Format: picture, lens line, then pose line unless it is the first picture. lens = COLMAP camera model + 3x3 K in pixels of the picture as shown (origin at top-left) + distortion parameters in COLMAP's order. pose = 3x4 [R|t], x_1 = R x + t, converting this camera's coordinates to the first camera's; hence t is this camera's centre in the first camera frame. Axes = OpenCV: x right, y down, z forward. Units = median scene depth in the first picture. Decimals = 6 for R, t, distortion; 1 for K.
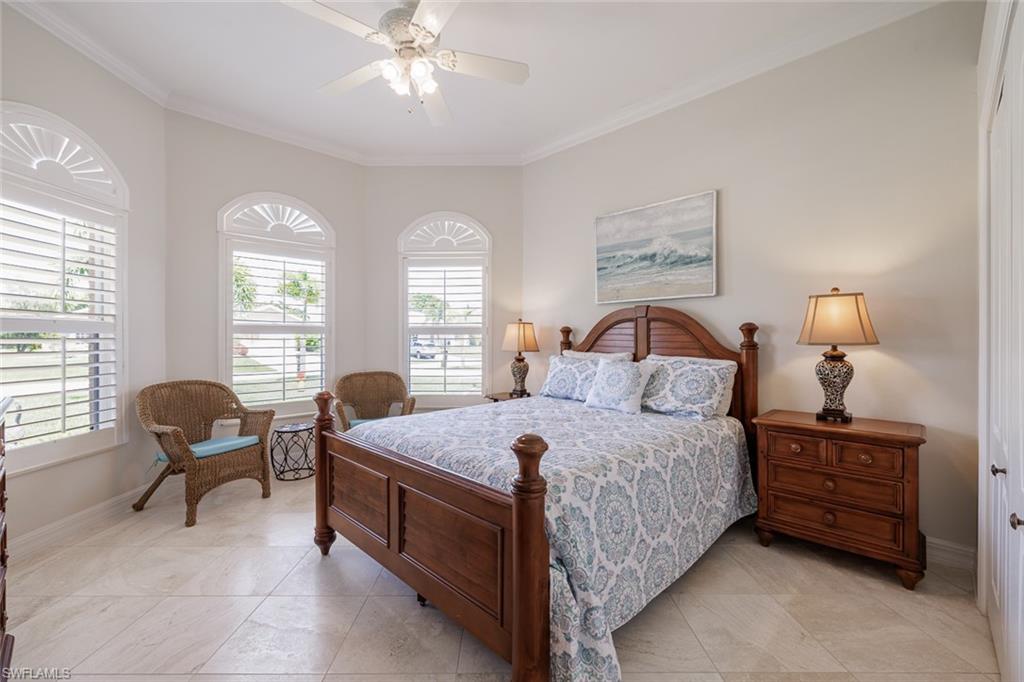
lens RADIAL K [[429.1, 0, 506.1], [0, 429.1, 338.3], [0, 0, 1]] dist [0.000415, 0.000256]
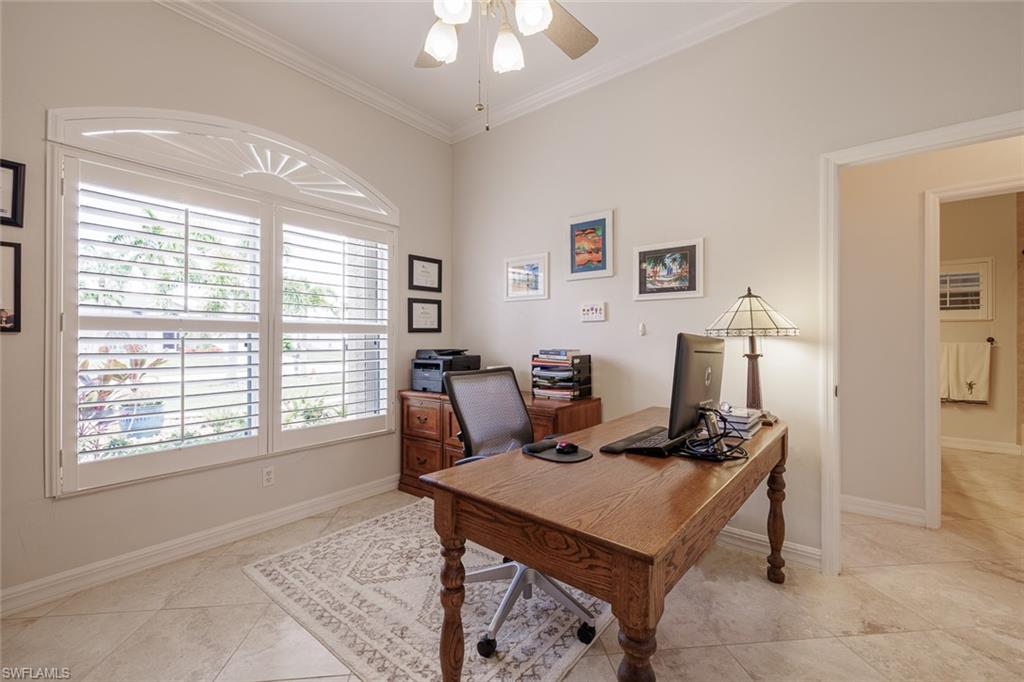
lens RADIAL K [[429.1, 0, 506.1], [0, 429.1, 338.3], [0, 0, 1]] dist [0.000415, 0.000256]
pose [[0.826957, 0.003107, -0.562256, 0.041121], [-0.006027, 0.999976, -0.003337, -0.000830], [0.562232, 0.006148, 0.826956, 0.463457]]
